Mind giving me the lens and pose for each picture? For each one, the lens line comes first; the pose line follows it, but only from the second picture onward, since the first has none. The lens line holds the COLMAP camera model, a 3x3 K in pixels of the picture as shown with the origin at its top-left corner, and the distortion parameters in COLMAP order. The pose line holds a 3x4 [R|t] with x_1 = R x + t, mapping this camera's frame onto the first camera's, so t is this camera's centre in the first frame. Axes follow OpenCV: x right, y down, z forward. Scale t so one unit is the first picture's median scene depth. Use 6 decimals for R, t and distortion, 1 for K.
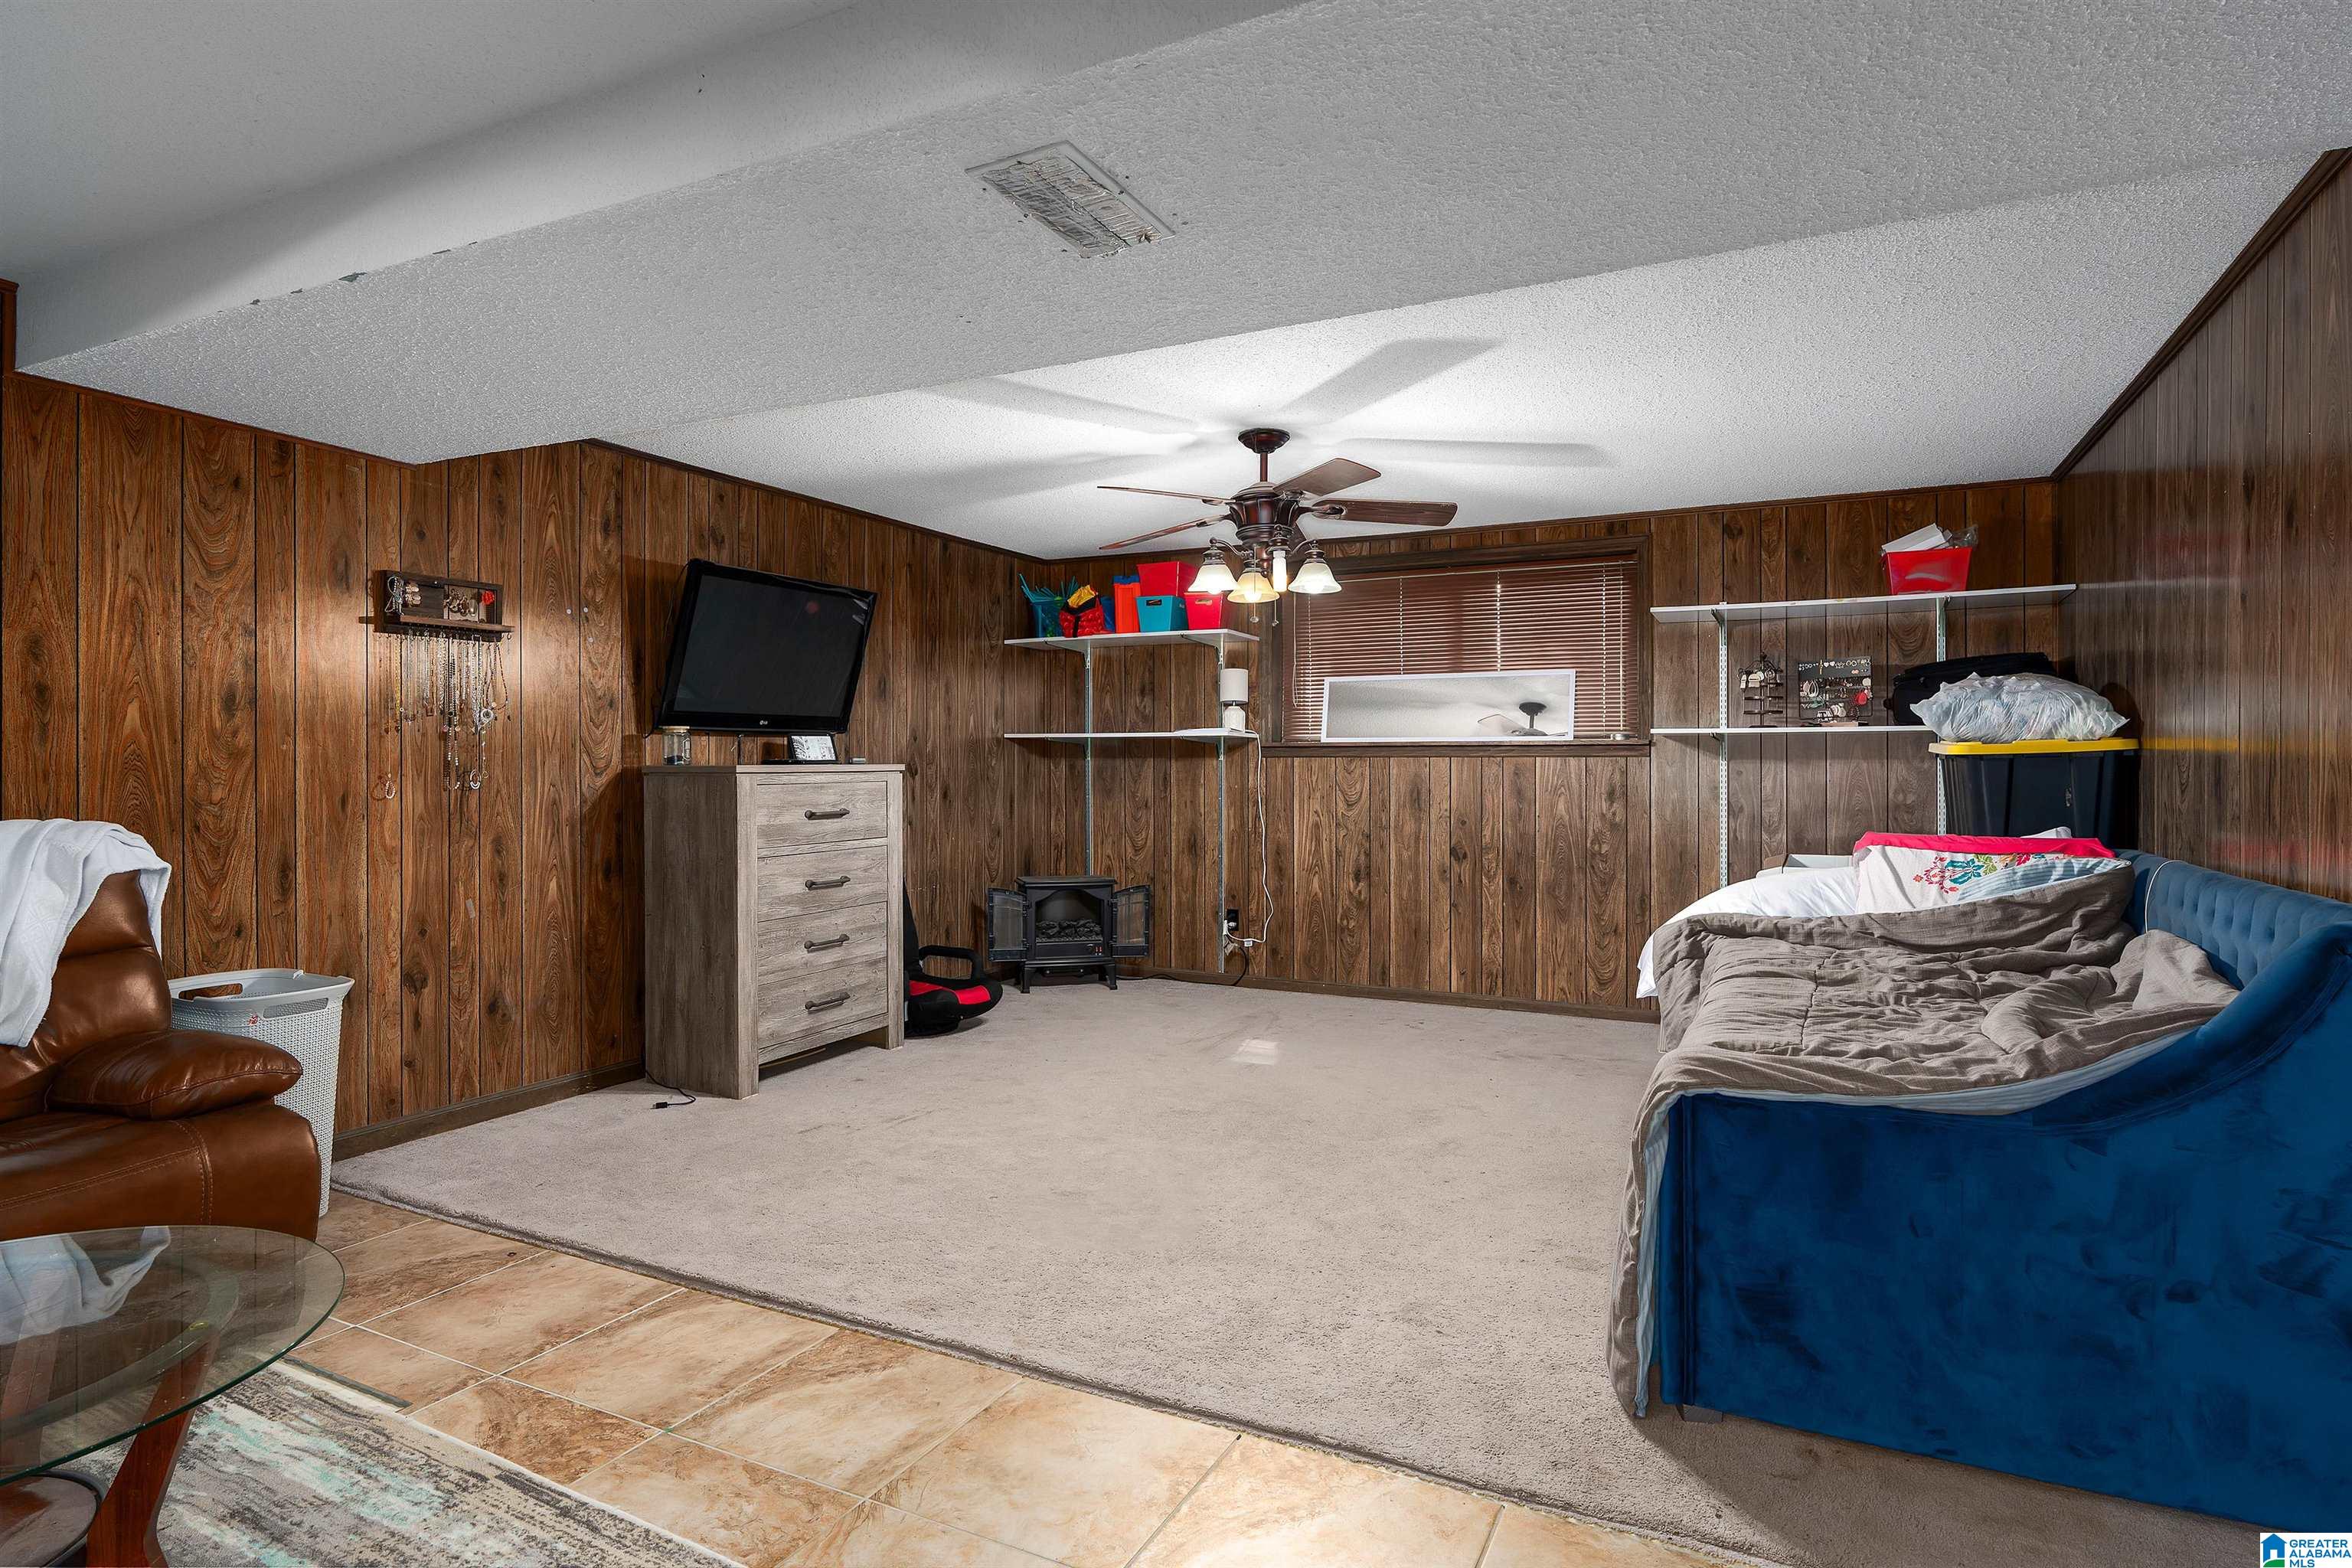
lens RADIAL K [[1270.5, 0, 1177.7], [0, 1270.5, 776.9], [0, 0, 1]] dist [-0.008261, 0.000076]
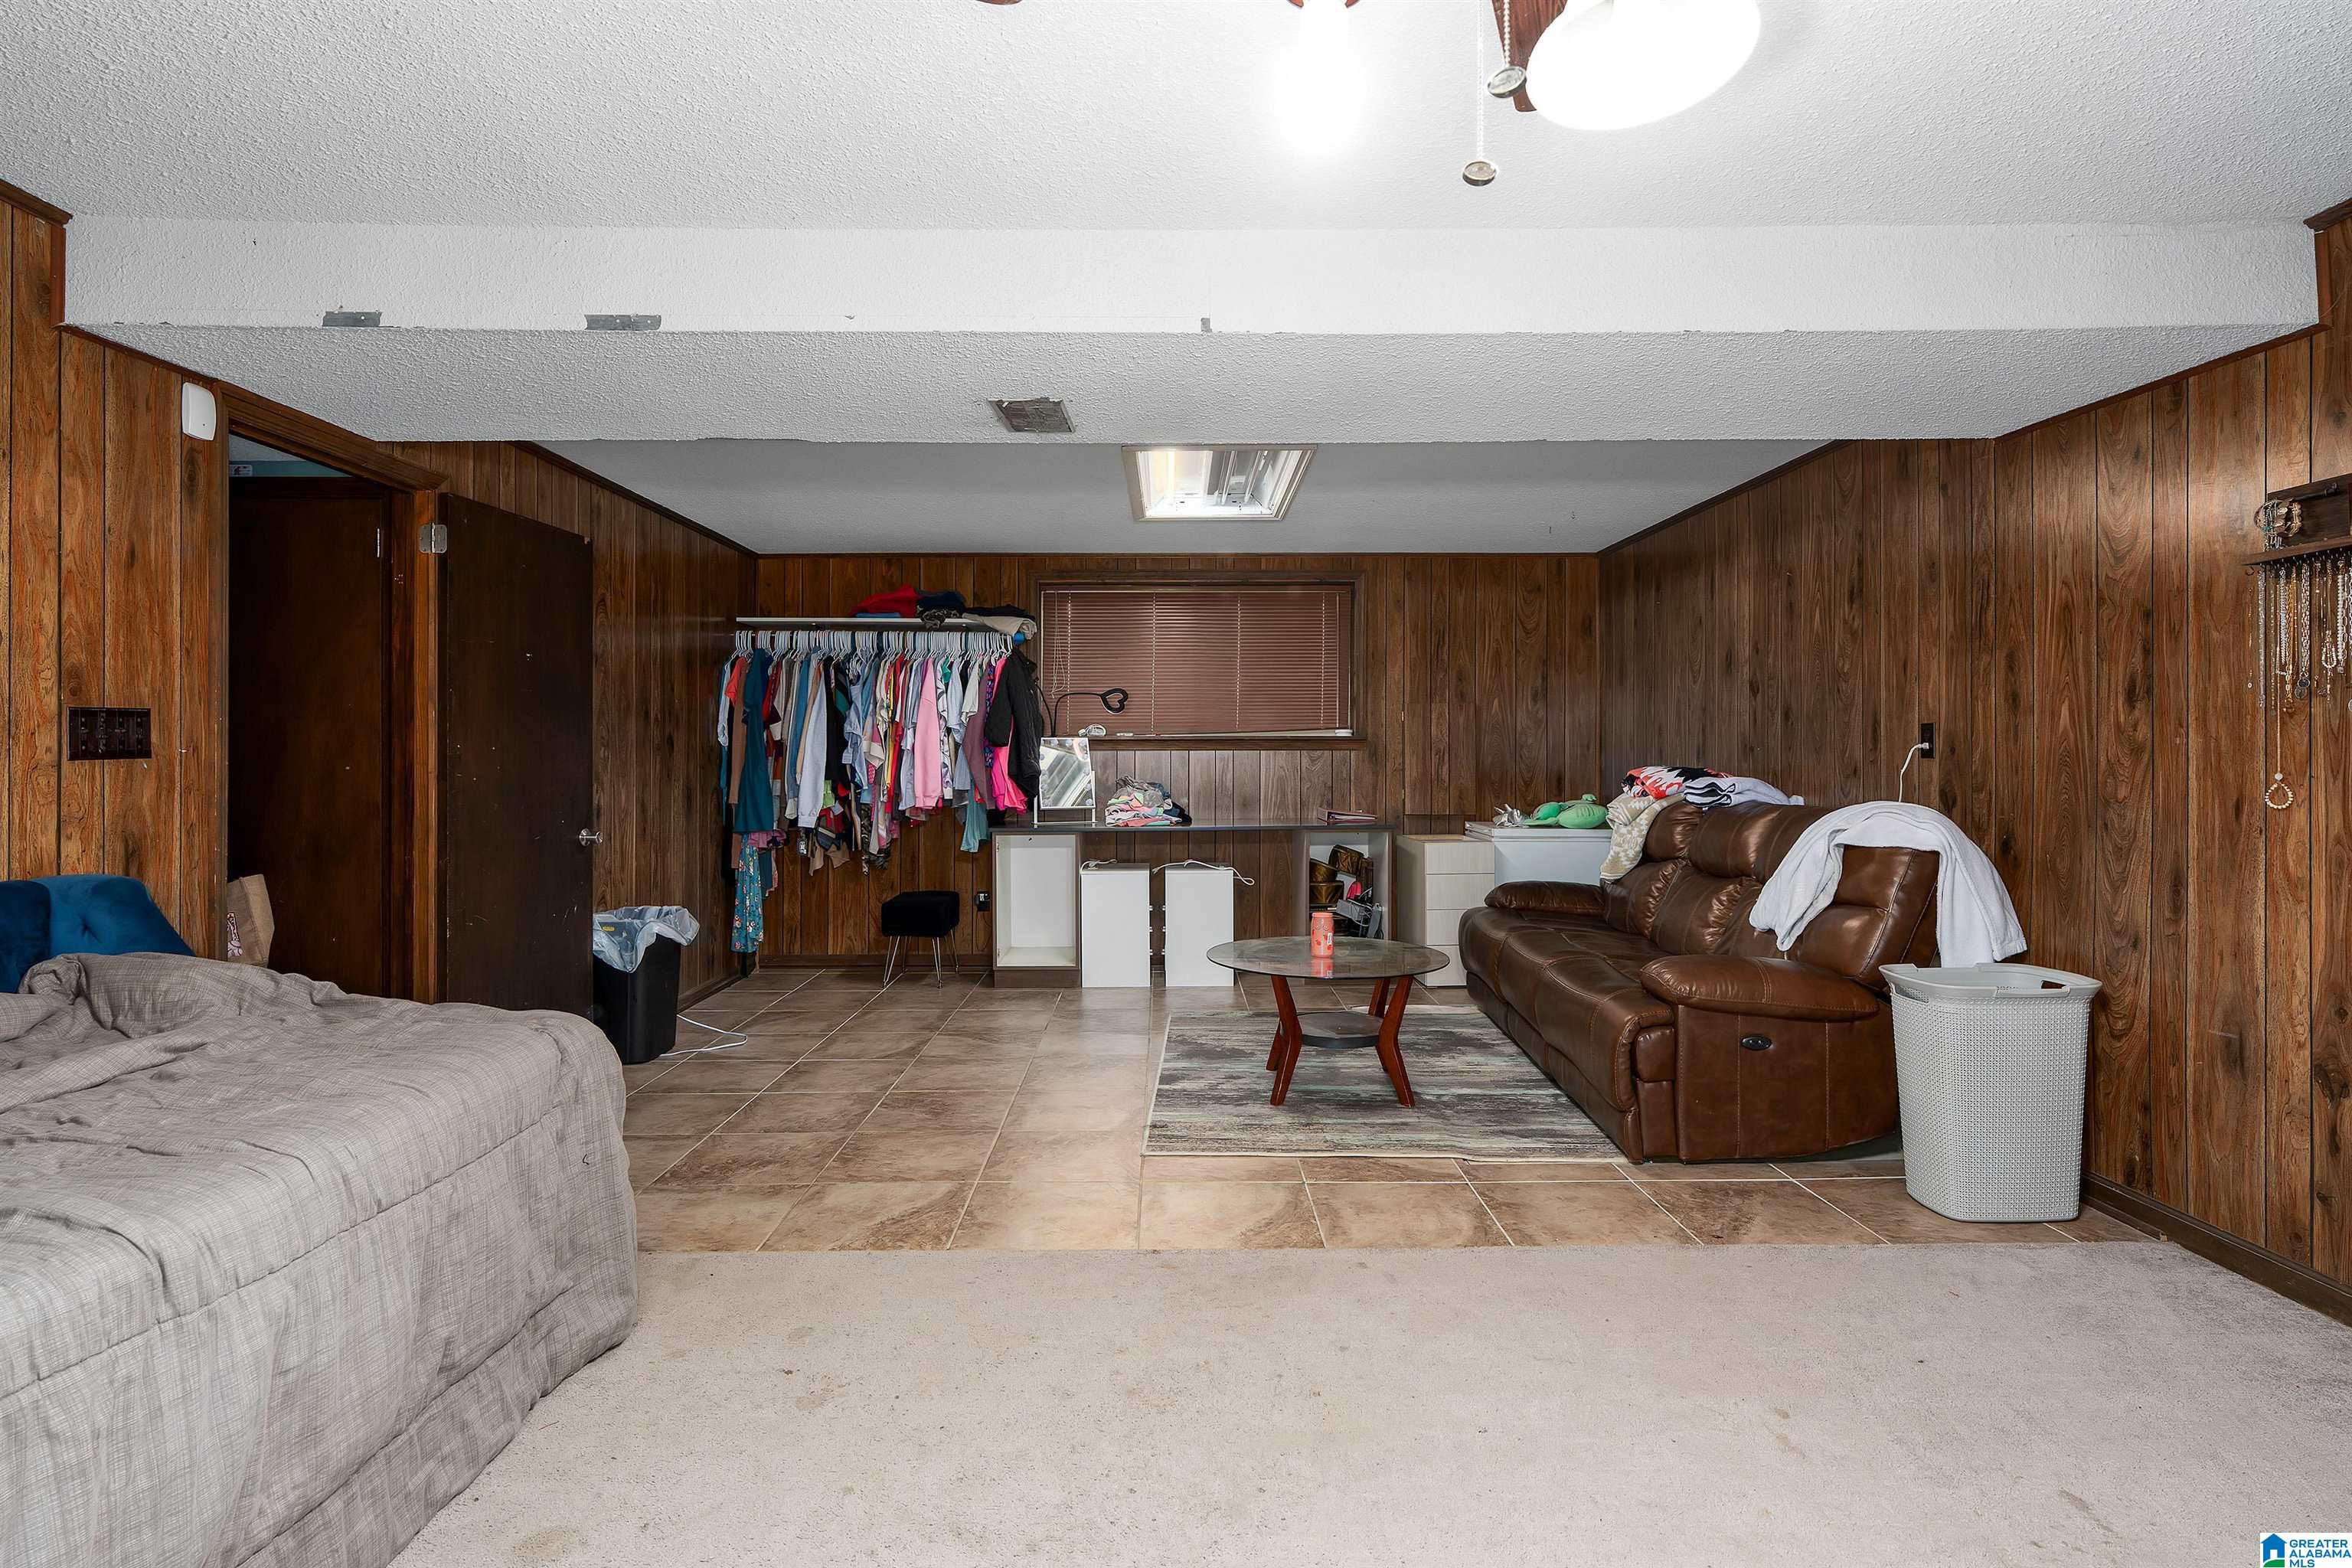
lens RADIAL K [[1180.0, 0, 1181.5], [0, 1180.0, 761.3], [0, 0, 1]] dist [-0.002103, -0.000175]
pose [[-0.886251, 0.000437, -0.463205, 0.263651], [-0.005949, 0.999906, 0.012326, -0.015616], [0.463167, 0.013680, -0.886165, 1.429489]]
